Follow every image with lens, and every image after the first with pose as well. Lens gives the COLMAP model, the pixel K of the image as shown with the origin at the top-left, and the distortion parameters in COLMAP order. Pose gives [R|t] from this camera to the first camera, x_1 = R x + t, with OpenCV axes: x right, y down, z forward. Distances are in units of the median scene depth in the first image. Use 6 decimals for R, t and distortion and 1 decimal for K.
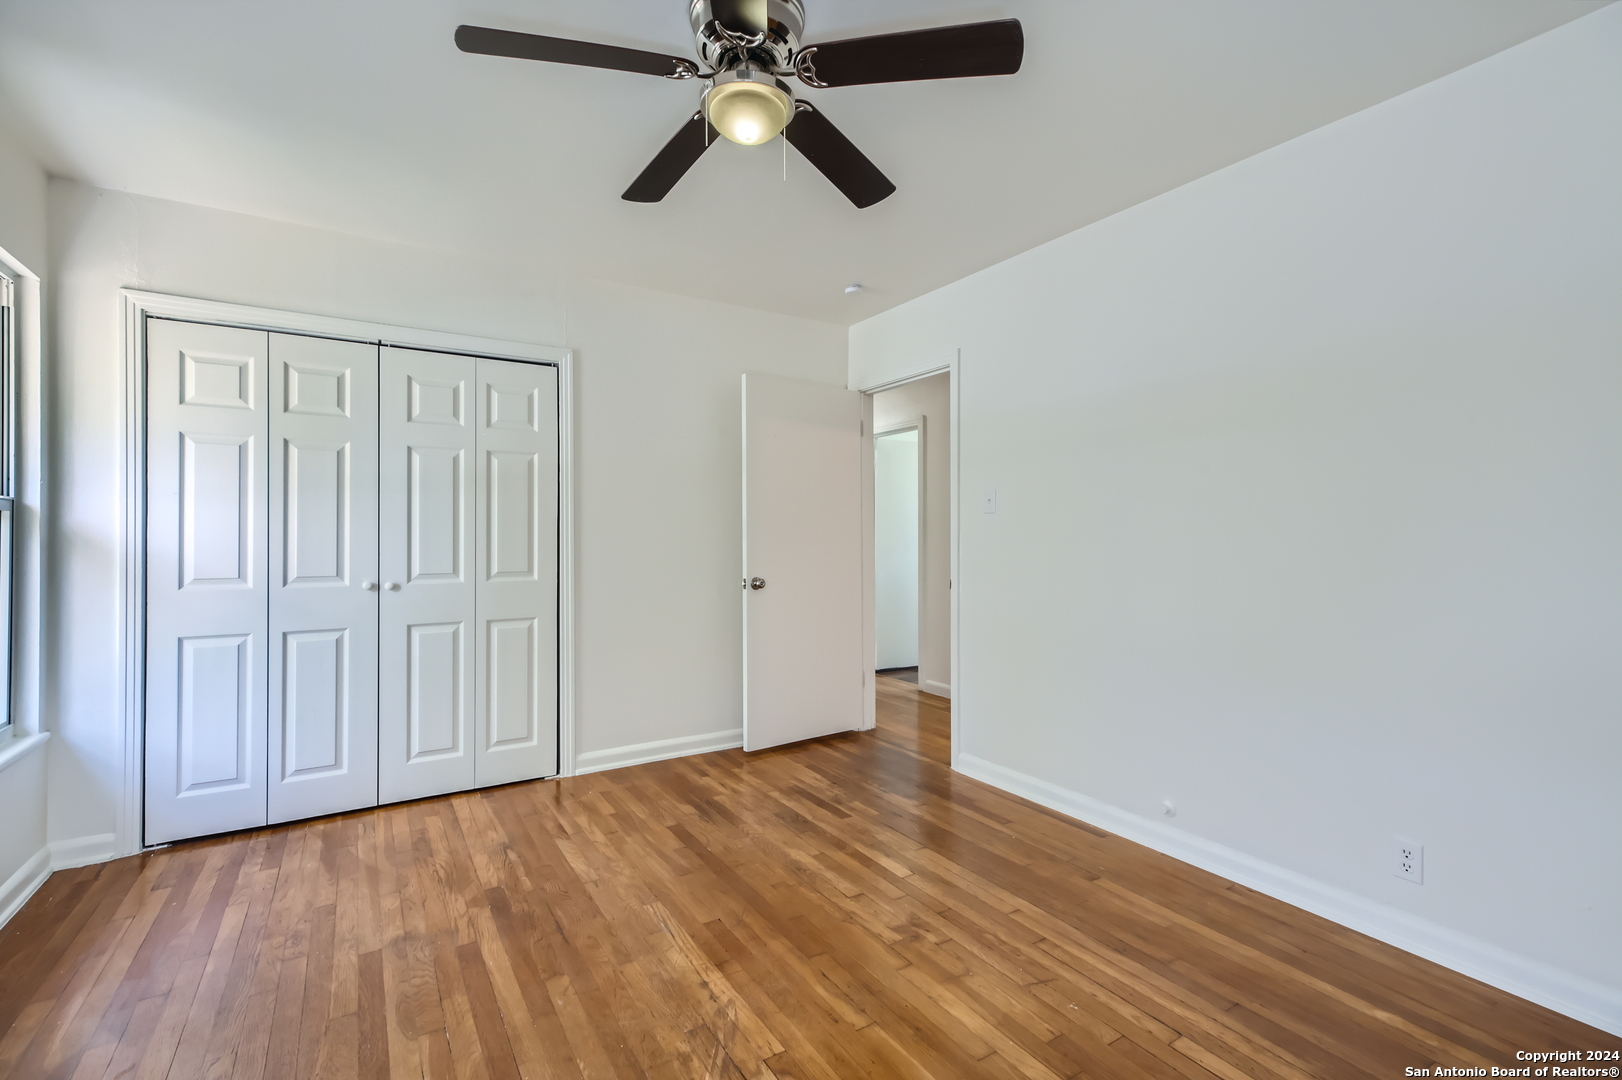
lens RADIAL K [[727.1, 0, 814.2], [0, 727.1, 545.9], [0, 0, 1]] dist [0.010150, -0.000333]
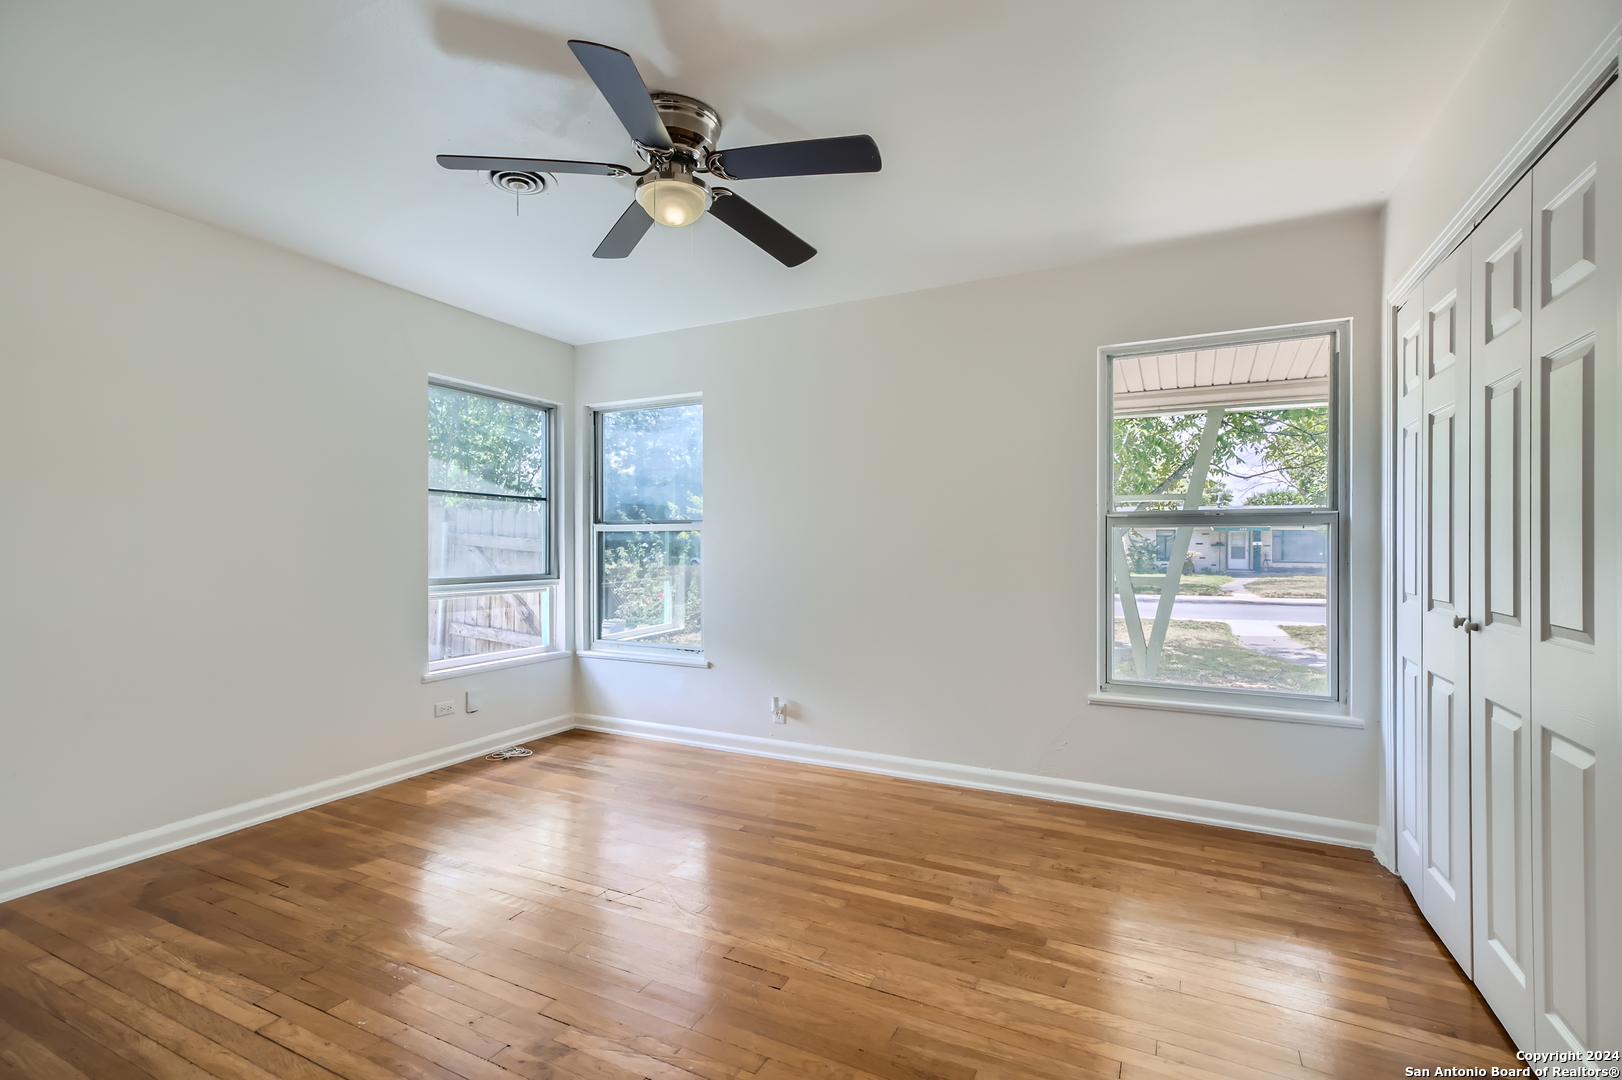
lens RADIAL K [[727.1, 0, 814.2], [0, 727.1, 545.9], [0, 0, 1]] dist [0.010150, -0.000333]
pose [[-0.859201, 0.000816, -0.511638, 0.282089], [-0.003592, 0.999964, 0.007627, -0.019270], [0.511626, 0.008391, -0.859167, 1.801539]]
